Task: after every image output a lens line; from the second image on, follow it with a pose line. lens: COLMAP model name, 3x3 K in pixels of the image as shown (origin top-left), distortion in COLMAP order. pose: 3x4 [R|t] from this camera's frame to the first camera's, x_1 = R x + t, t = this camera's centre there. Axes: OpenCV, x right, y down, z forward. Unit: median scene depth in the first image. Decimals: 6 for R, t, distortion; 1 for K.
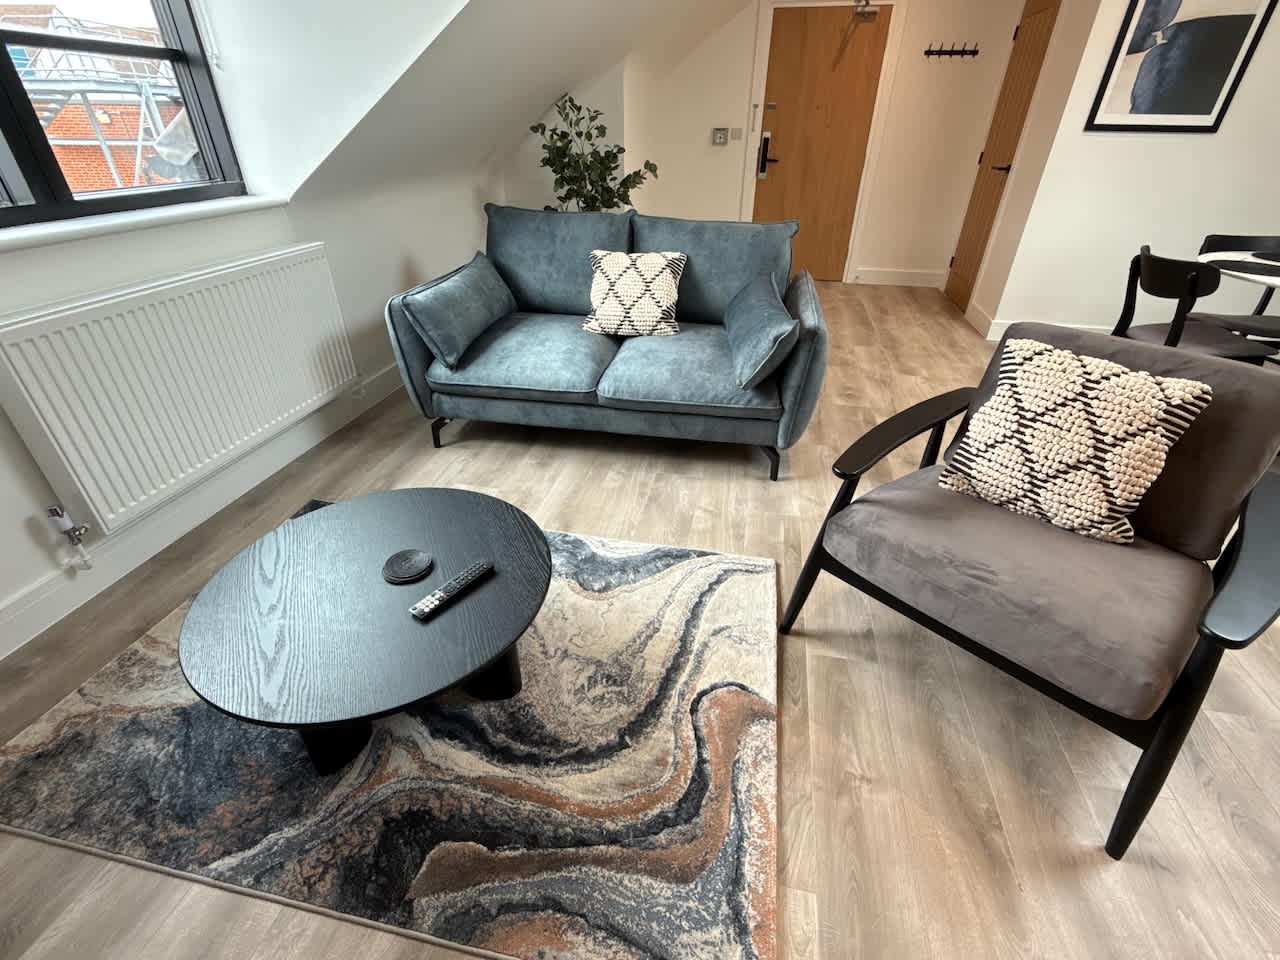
lens RADIAL K [[582.0, 0, 638.0], [0, 582.0, 483.6], [0, 0, 1]] dist [-0.000575, 0.000223]
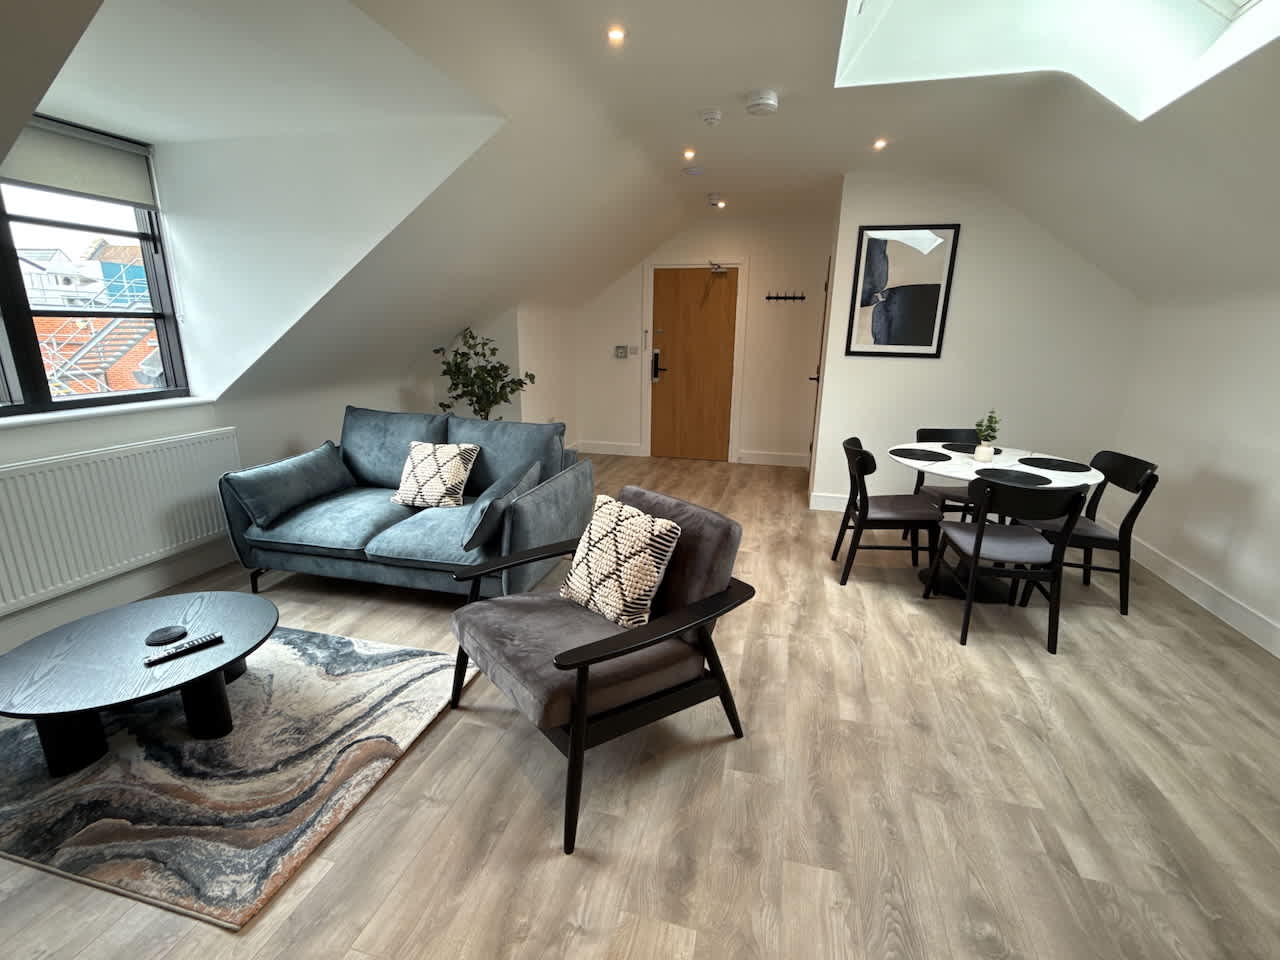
lens RADIAL K [[582.0, 0, 640.0], [0, 582.0, 483.4], [0, 0, 1]] dist [-0.000575, 0.000223]
pose [[0.998799, 0.017921, -0.045593, 0.750862], [-0.030399, 0.956554, -0.289965, 0.144440], [0.038416, 0.291003, 0.955951, -0.409175]]
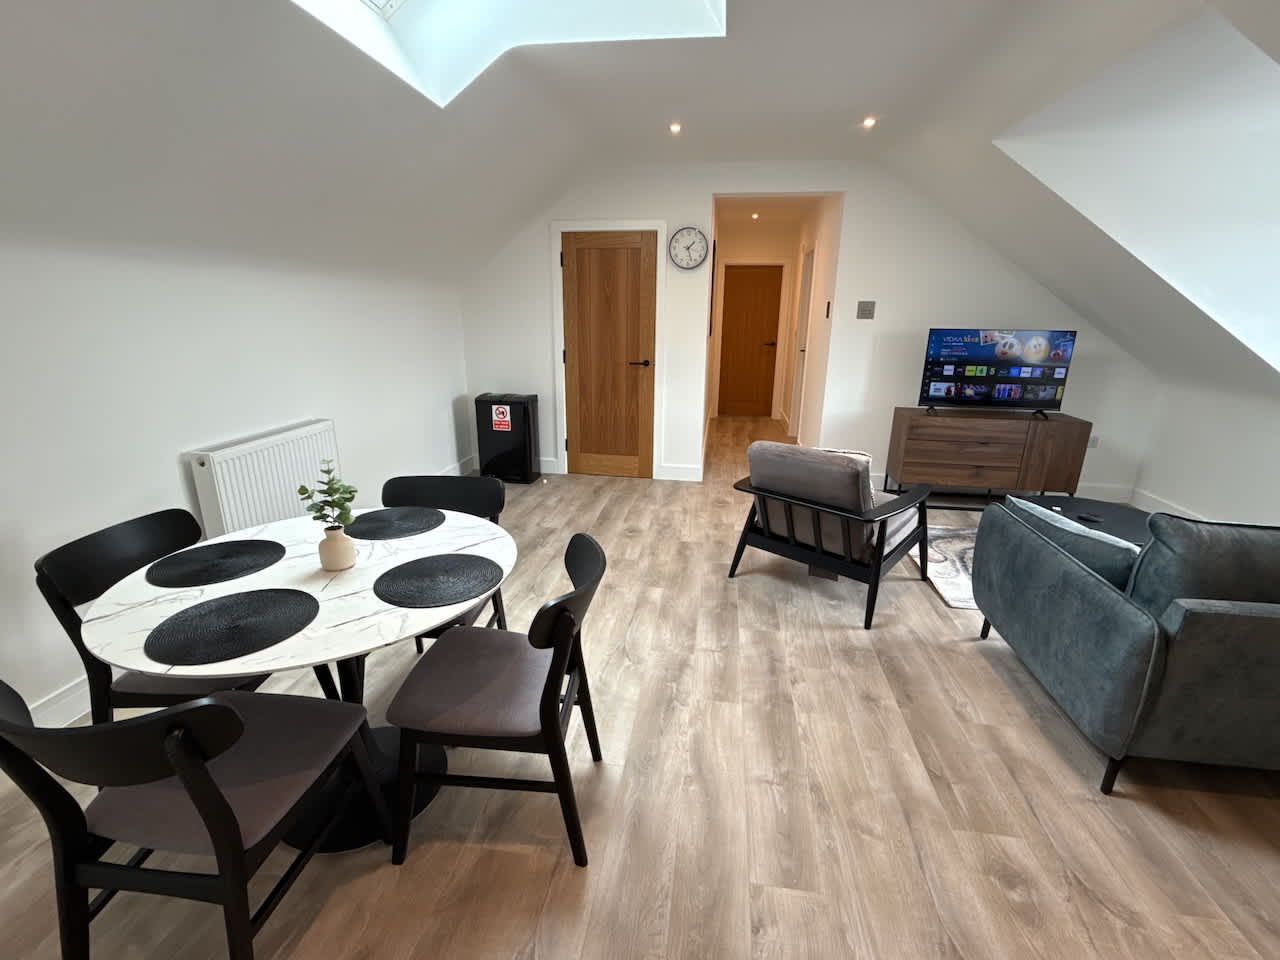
lens RADIAL K [[582.0, 0, 641.6], [0, 582.0, 486.1], [0, 0, 1]] dist [-0.000575, 0.000223]
pose [[-0.997564, -0.000094, -0.069754, 1.369405], [-0.052434, 0.660516, 0.748978, -1.395536], [0.046003, 0.750812, -0.658912, 2.069254]]
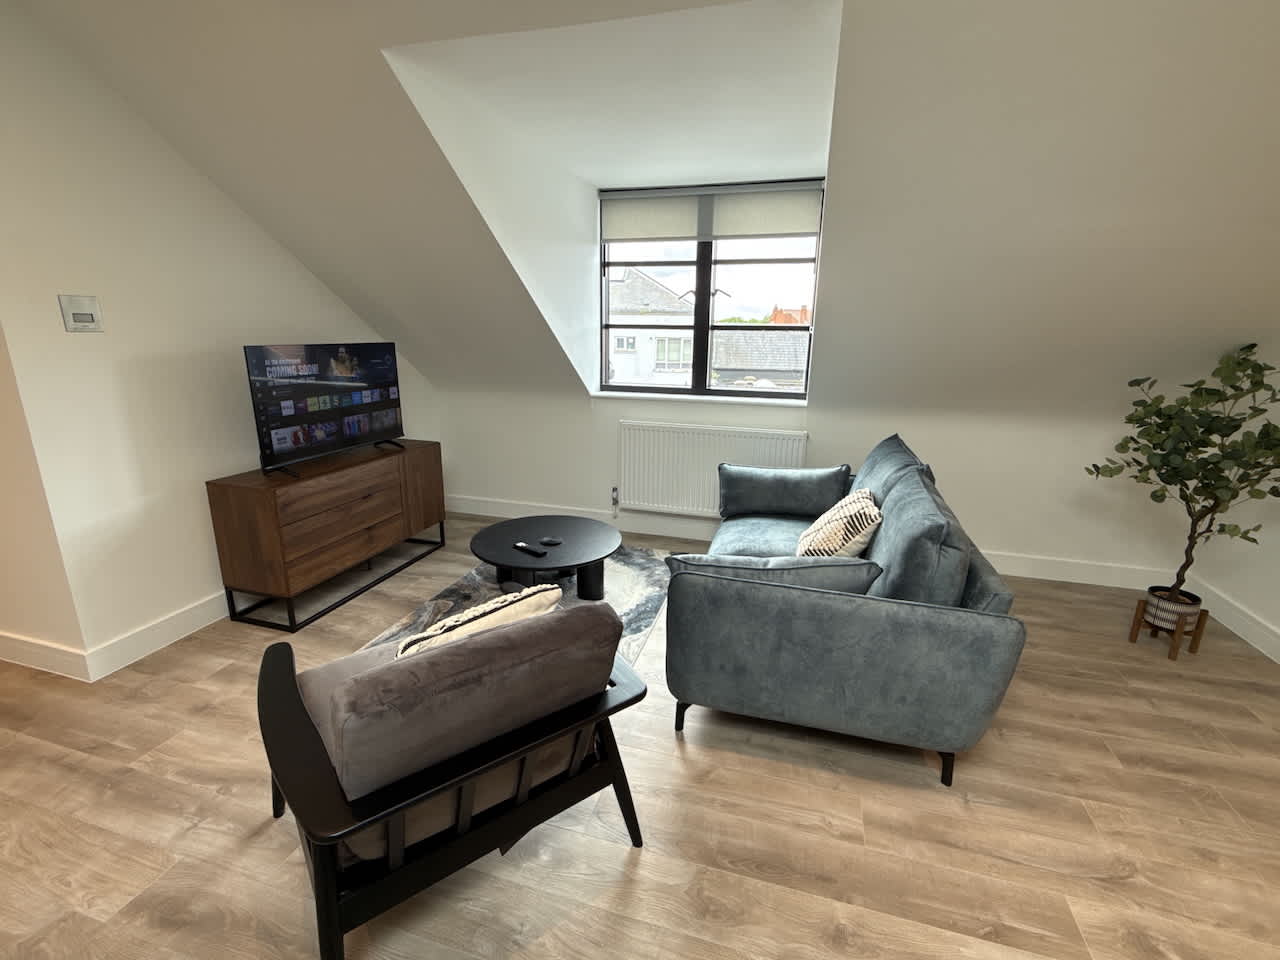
lens RADIAL K [[582.0, 0, 638.1], [0, 582.0, 480.2], [0, 0, 1]] dist [-0.000575, 0.000223]
pose [[-0.077990, 0.242045, -0.967125, 1.432820], [-0.539550, 0.805488, 0.245102, -0.656117], [0.838334, 0.540928, 0.067776, 0.879818]]
